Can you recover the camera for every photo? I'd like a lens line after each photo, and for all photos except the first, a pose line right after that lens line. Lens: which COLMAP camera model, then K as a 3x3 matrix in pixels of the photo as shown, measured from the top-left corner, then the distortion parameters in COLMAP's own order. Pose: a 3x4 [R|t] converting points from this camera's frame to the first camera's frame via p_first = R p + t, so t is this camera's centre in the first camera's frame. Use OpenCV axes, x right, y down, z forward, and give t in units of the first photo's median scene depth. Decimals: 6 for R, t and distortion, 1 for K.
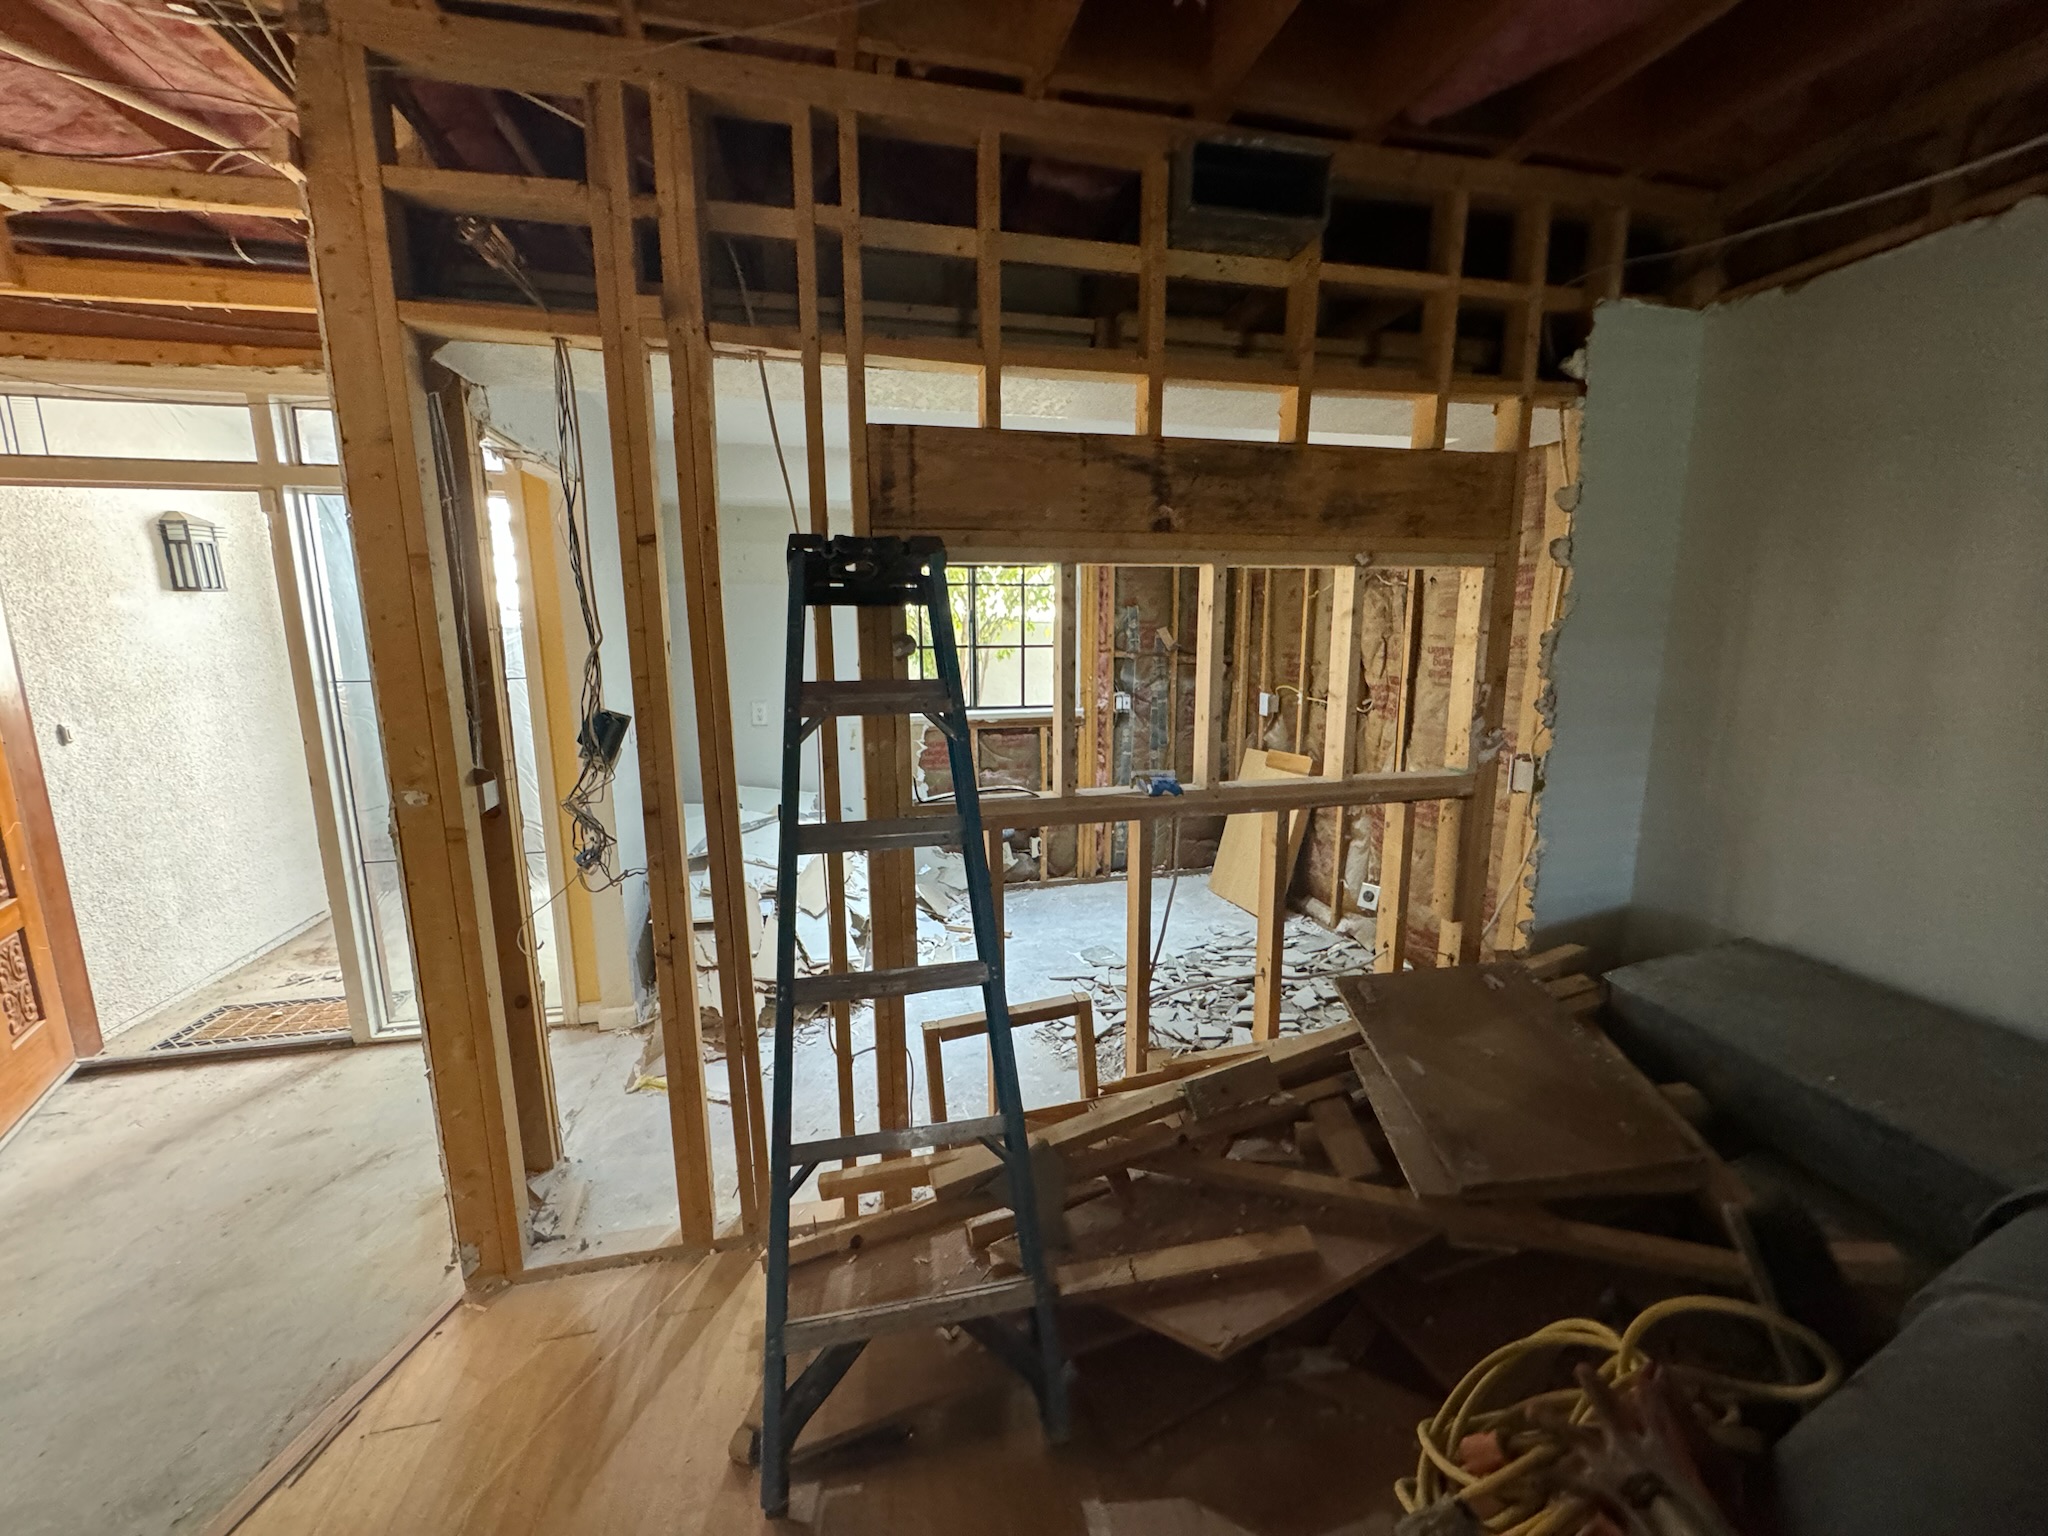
lens RADIAL K [[819.7, 0, 1021.6], [0, 819.7, 765.3], [0, 0, 1]] dist [0.000718, 0.000020]
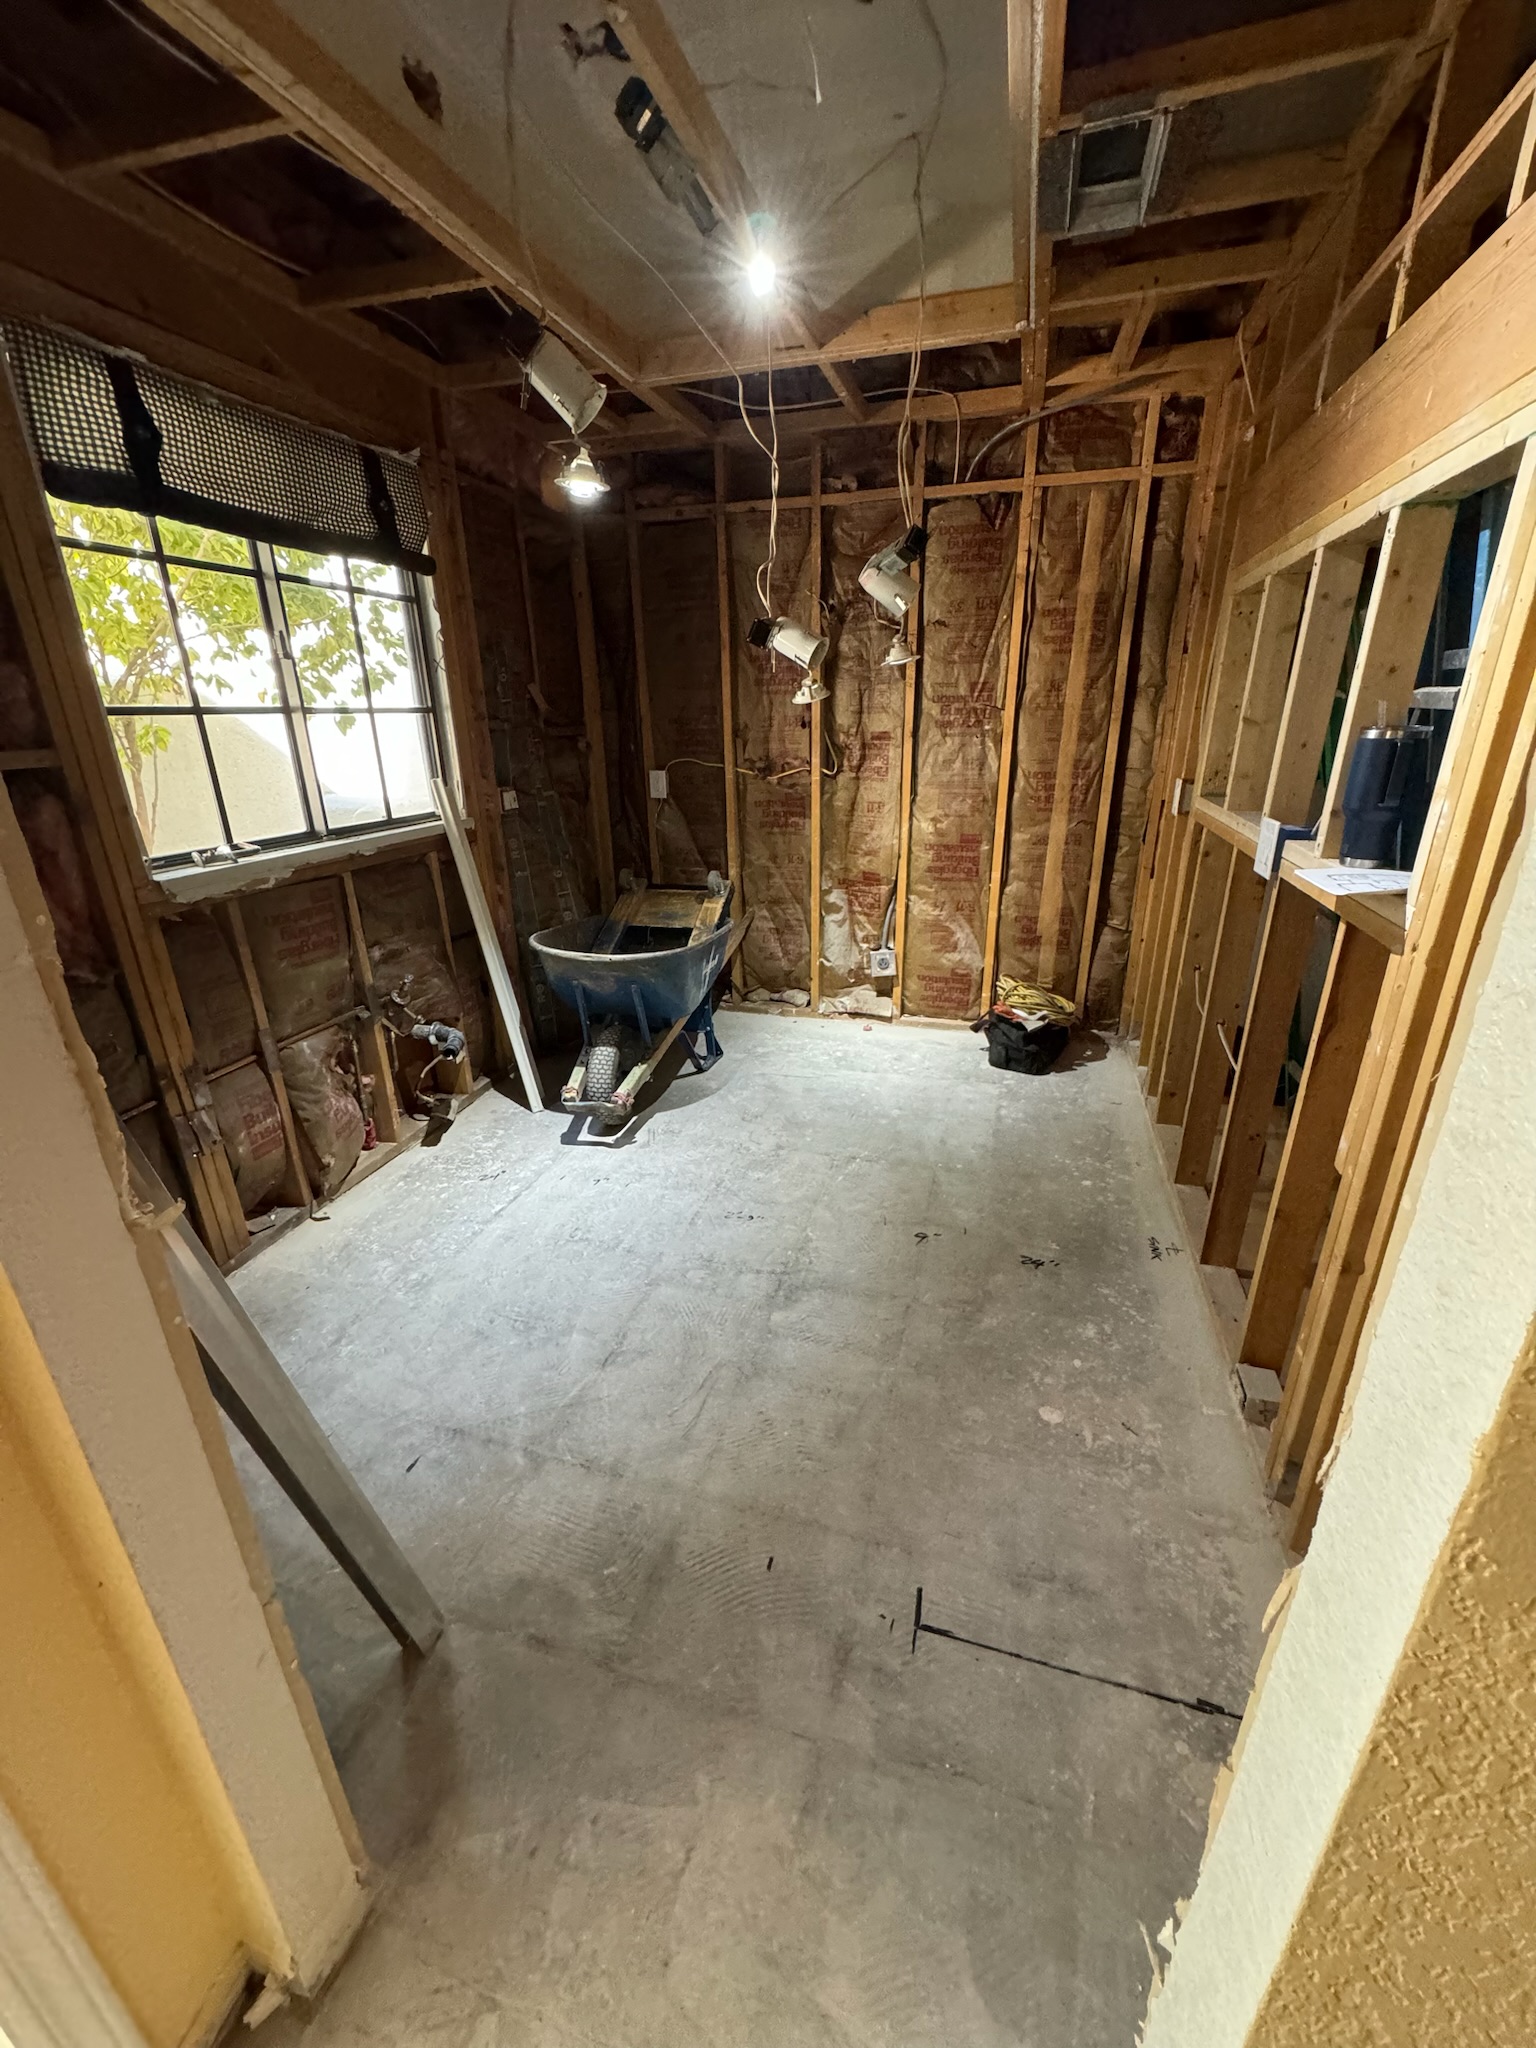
lens RADIAL K [[819.7, 0, 767.1], [0, 819.7, 1027.4], [0, 0, 1]] dist [0.000718, 0.000020]
pose [[0.497807, -0.311487, 0.809422, -0.385947], [0.167496, 0.950238, 0.262664, -0.041726], [-0.850960, 0.004819, 0.525208, 0.477039]]
